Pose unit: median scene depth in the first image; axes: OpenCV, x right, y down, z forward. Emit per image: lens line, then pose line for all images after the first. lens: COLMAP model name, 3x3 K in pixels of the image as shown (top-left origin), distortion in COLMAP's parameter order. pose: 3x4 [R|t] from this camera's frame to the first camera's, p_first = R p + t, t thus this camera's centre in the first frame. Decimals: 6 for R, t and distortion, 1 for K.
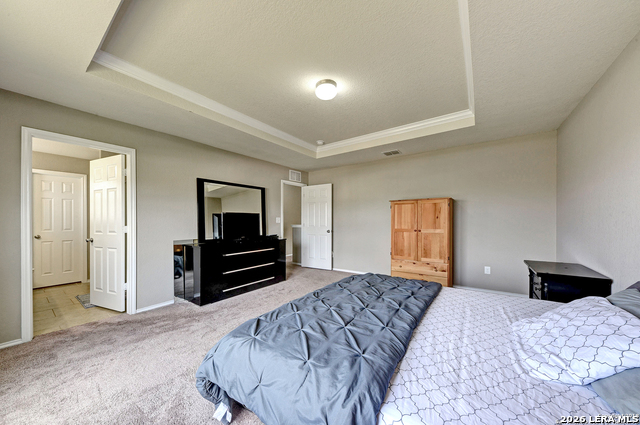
lens RADIAL K [[222.3, 0, 313.1], [0, 222.3, 221.1], [0, 0, 1]] dist [-0.000753, -0.000892]
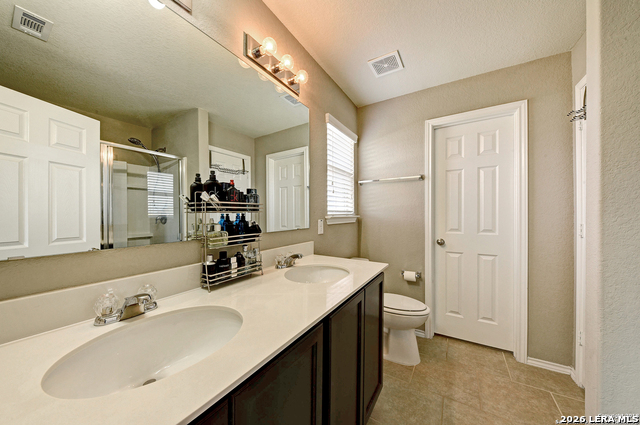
lens RADIAL K [[222.3, 0, 314.1], [0, 222.3, 214.1], [0, 0, 1]] dist [-0.000753, -0.000892]
pose [[0.063990, 0.001494, -0.997949, -0.752686], [0.004021, 0.999990, 0.001755, -0.000525], [0.997942, -0.004125, 0.063983, 0.686387]]
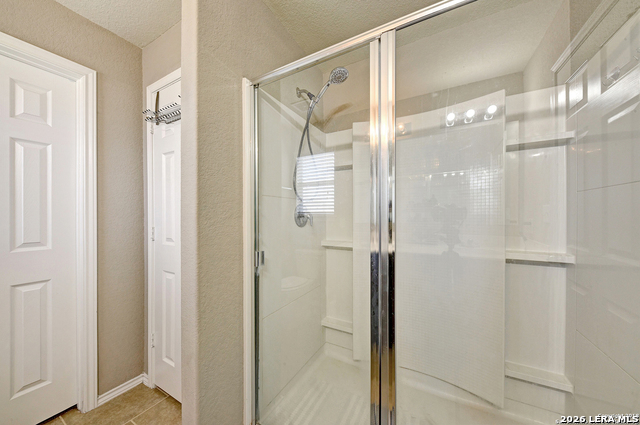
lens RADIAL K [[222.3, 0, 314.2], [0, 222.3, 216.8], [0, 0, 1]] dist [-0.000753, -0.000892]
pose [[0.992993, -0.002845, 0.118139, -0.875511], [0.001926, 0.999967, 0.007889, -0.000926], [-0.118157, -0.007606, 0.992966, 0.755928]]
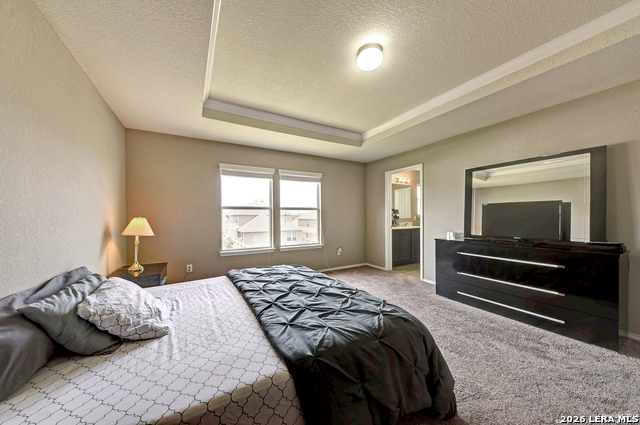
lens RADIAL K [[222.3, 0, 317.4], [0, 222.3, 211.1], [0, 0, 1]] dist [-0.000753, -0.000892]
pose [[-0.399910, -0.011022, -0.916488, 0.567522], [0.005927, 0.999876, -0.014611, -0.004182], [0.916535, -0.011275, -0.399795, 0.729366]]
